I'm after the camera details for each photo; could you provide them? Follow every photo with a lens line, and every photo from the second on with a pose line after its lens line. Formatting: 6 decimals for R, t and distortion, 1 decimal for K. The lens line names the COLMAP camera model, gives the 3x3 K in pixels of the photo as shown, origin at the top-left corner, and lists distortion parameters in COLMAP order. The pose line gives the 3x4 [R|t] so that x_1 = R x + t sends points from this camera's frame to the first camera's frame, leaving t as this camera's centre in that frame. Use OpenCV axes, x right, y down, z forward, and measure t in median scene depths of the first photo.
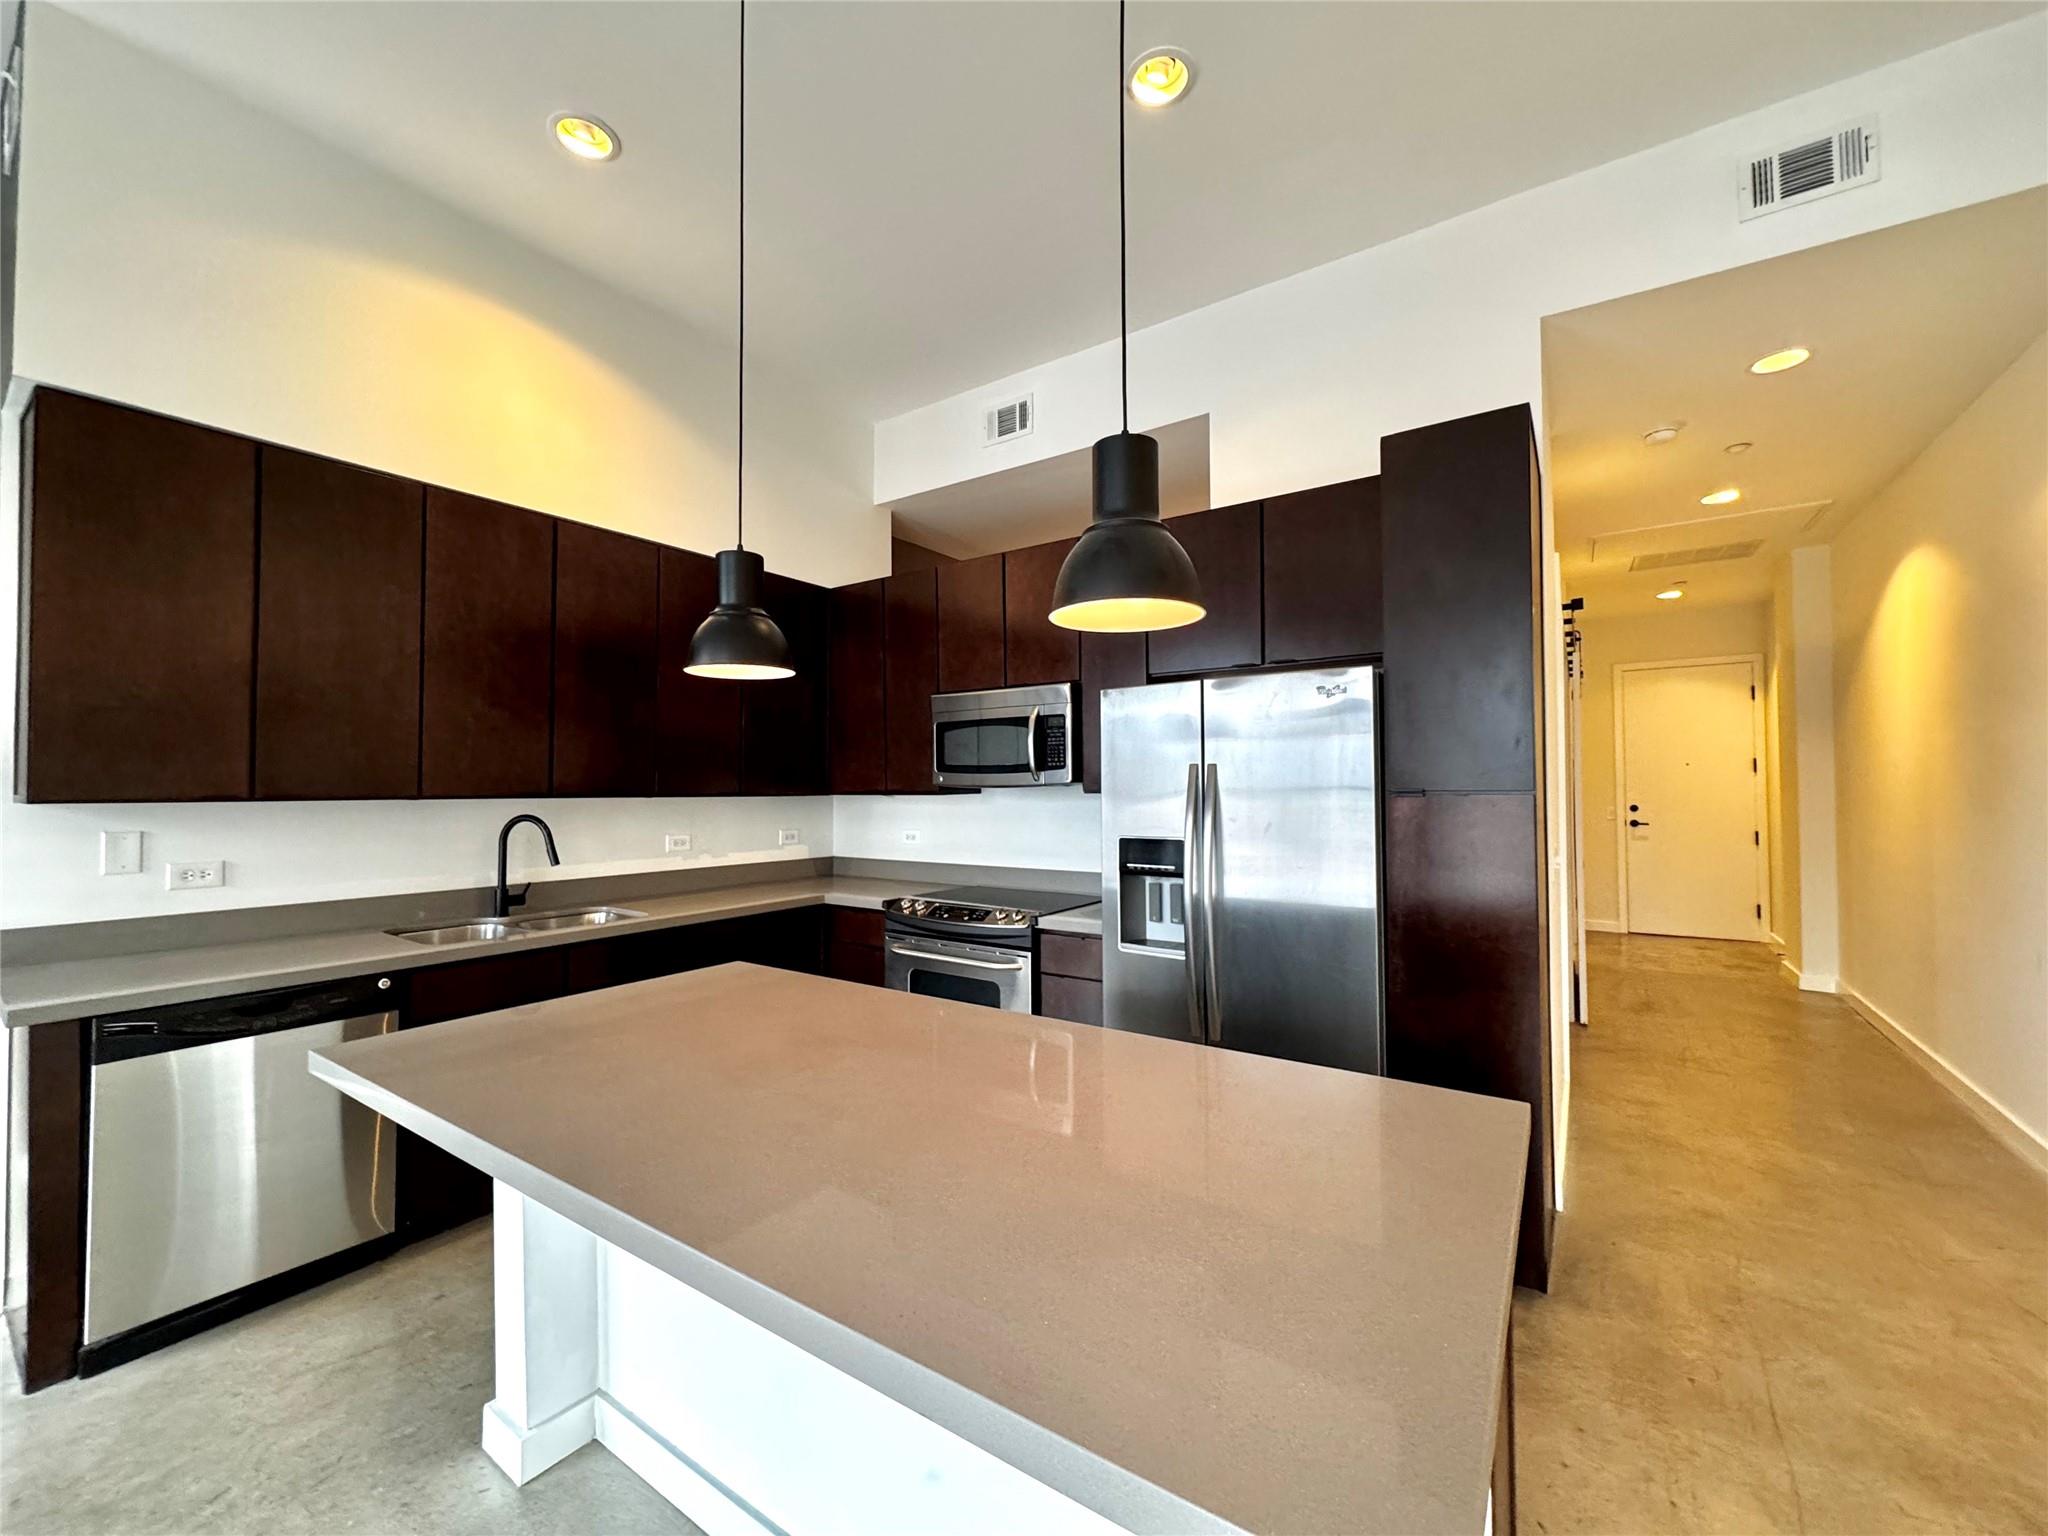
lens RADIAL K [[811.8, 0, 1026.3], [0, 811.8, 771.8], [0, 0, 1]] dist [-0.001504, -0.000350]
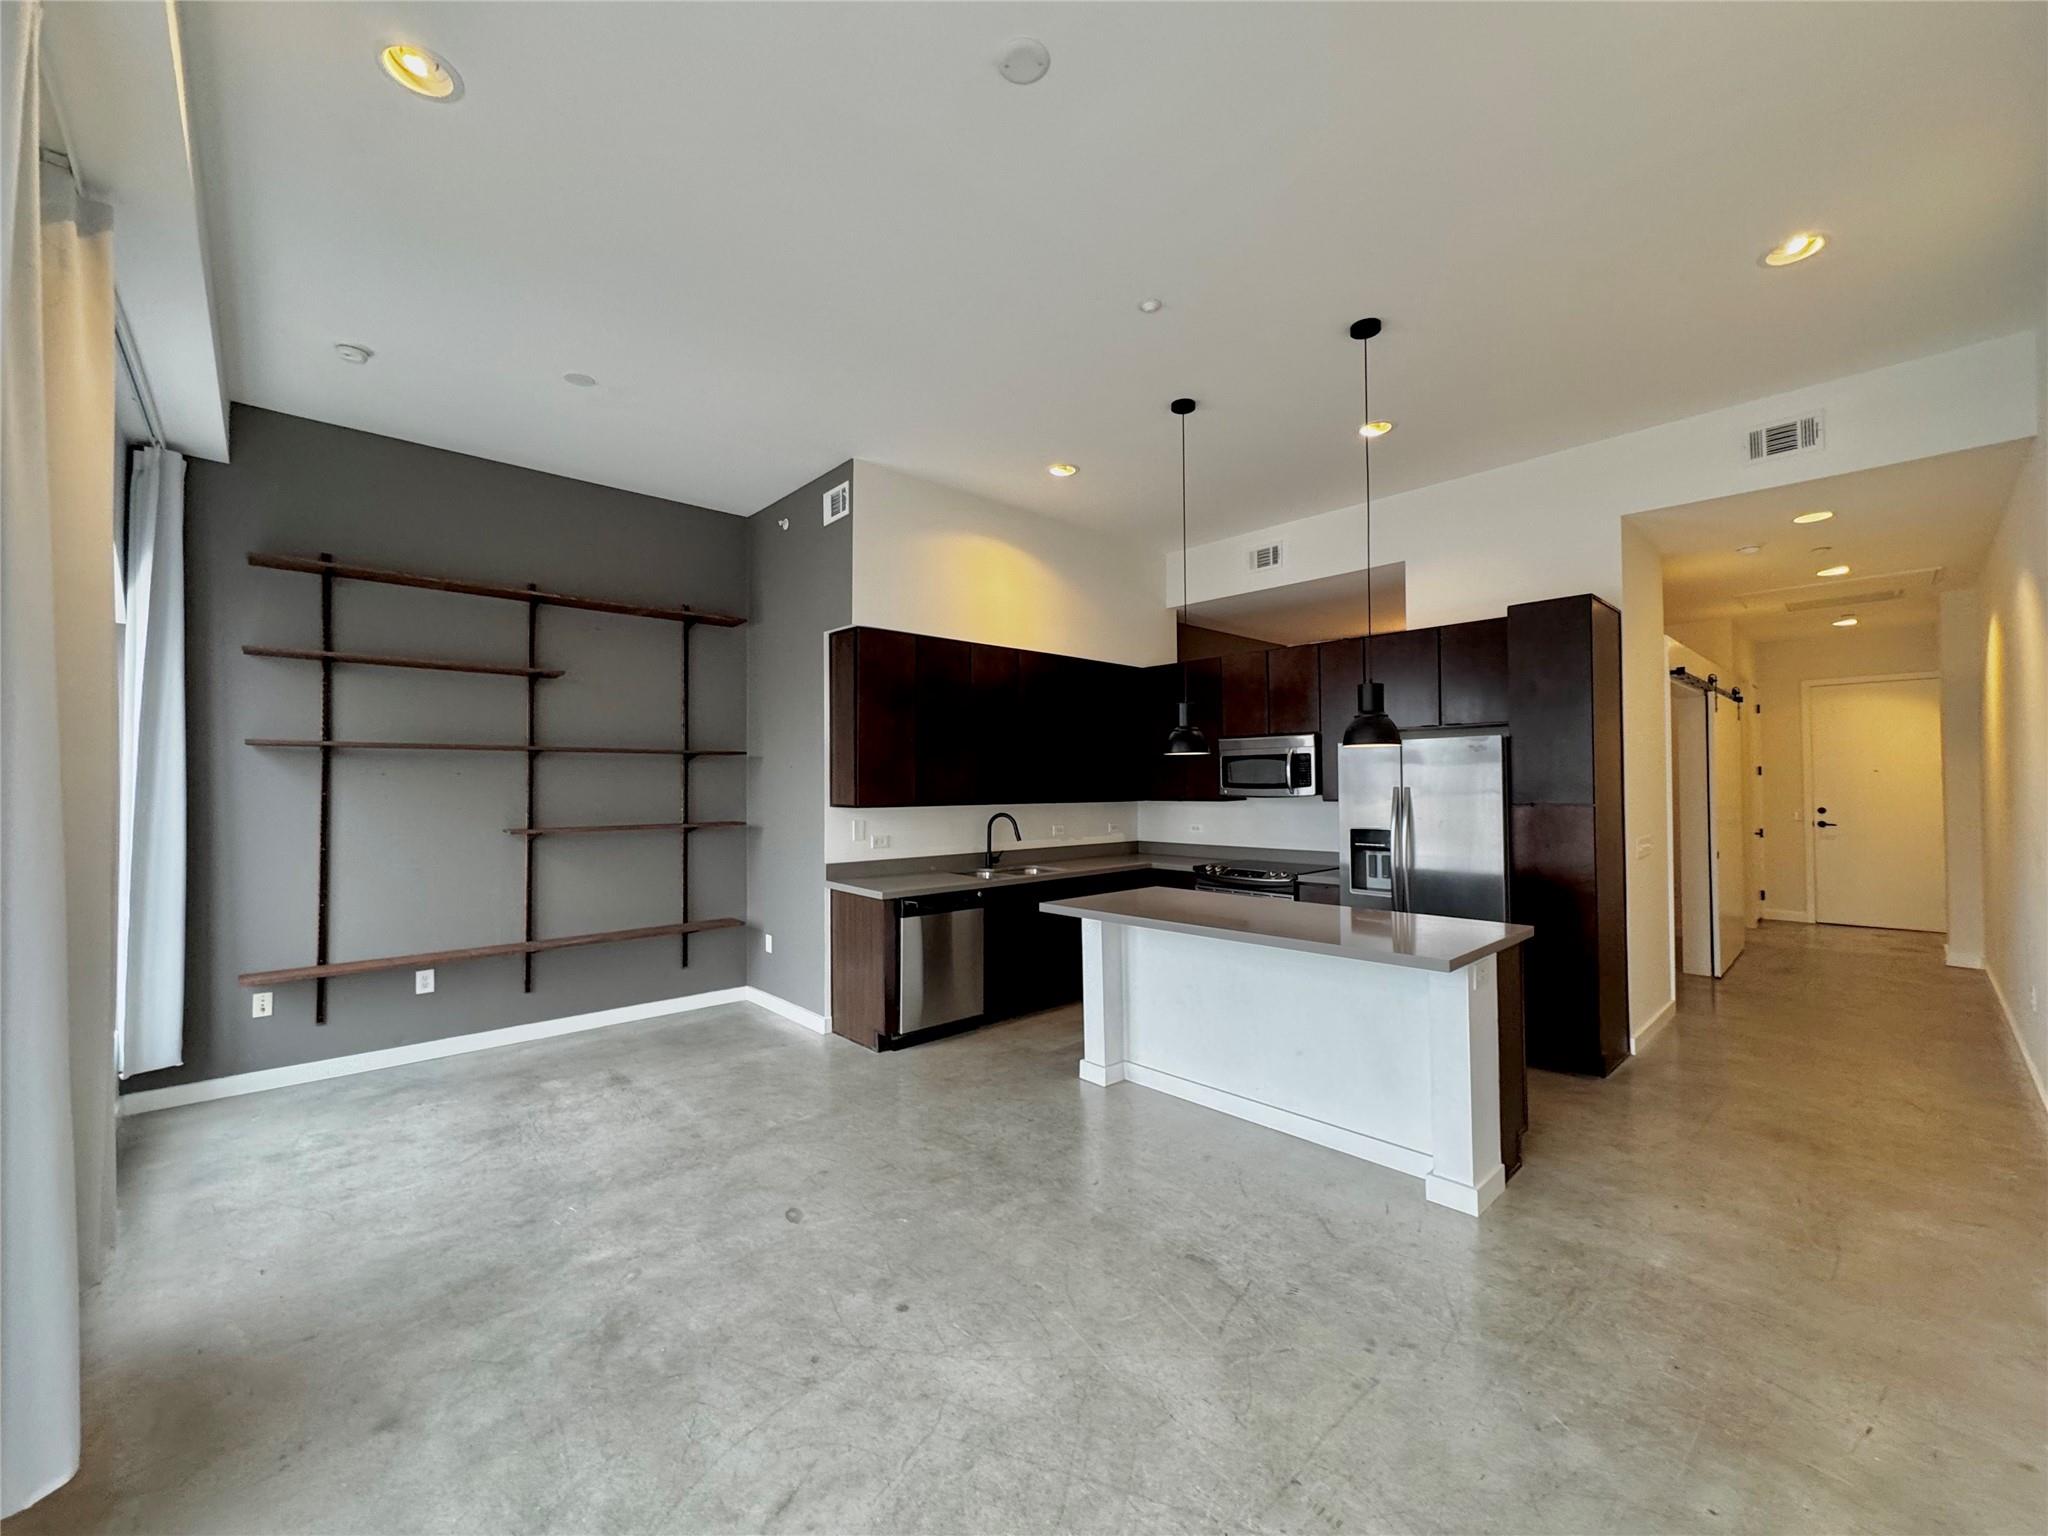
lens RADIAL K [[811.8, 0, 1026.3], [0, 811.8, 771.8], [0, 0, 1]] dist [-0.001504, -0.000350]
pose [[0.975896, -0.005114, -0.218175, -0.162429], [0.006196, 0.999972, 0.004276, -0.046065], [0.218147, -0.005525, 0.975900, -0.753385]]
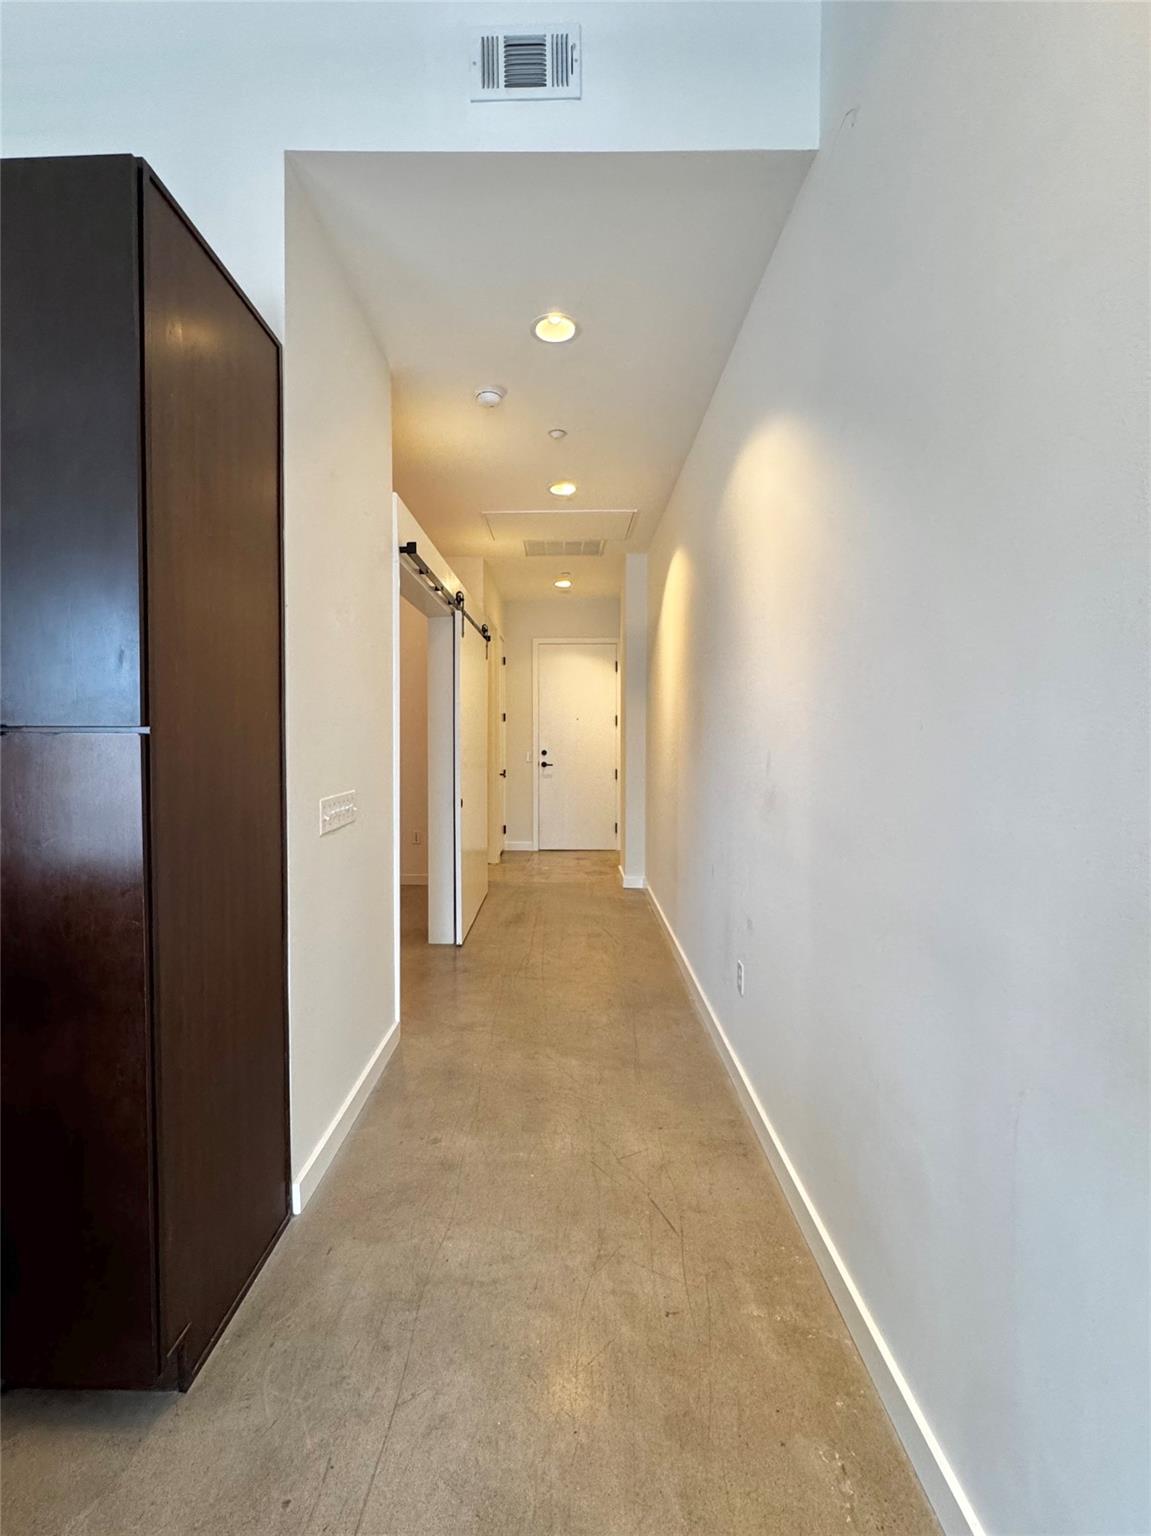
lens RADIAL K [[685.8, 0, 546.9], [0, 685.8, 754.9], [0, 0, 1]] dist [0.000627, 0.000123]
pose [[0.842670, -0.006638, 0.538390, 0.414107], [-0.017721, 0.999040, 0.040054, 0.011828], [-0.538139, -0.043293, 0.841744, 0.216680]]
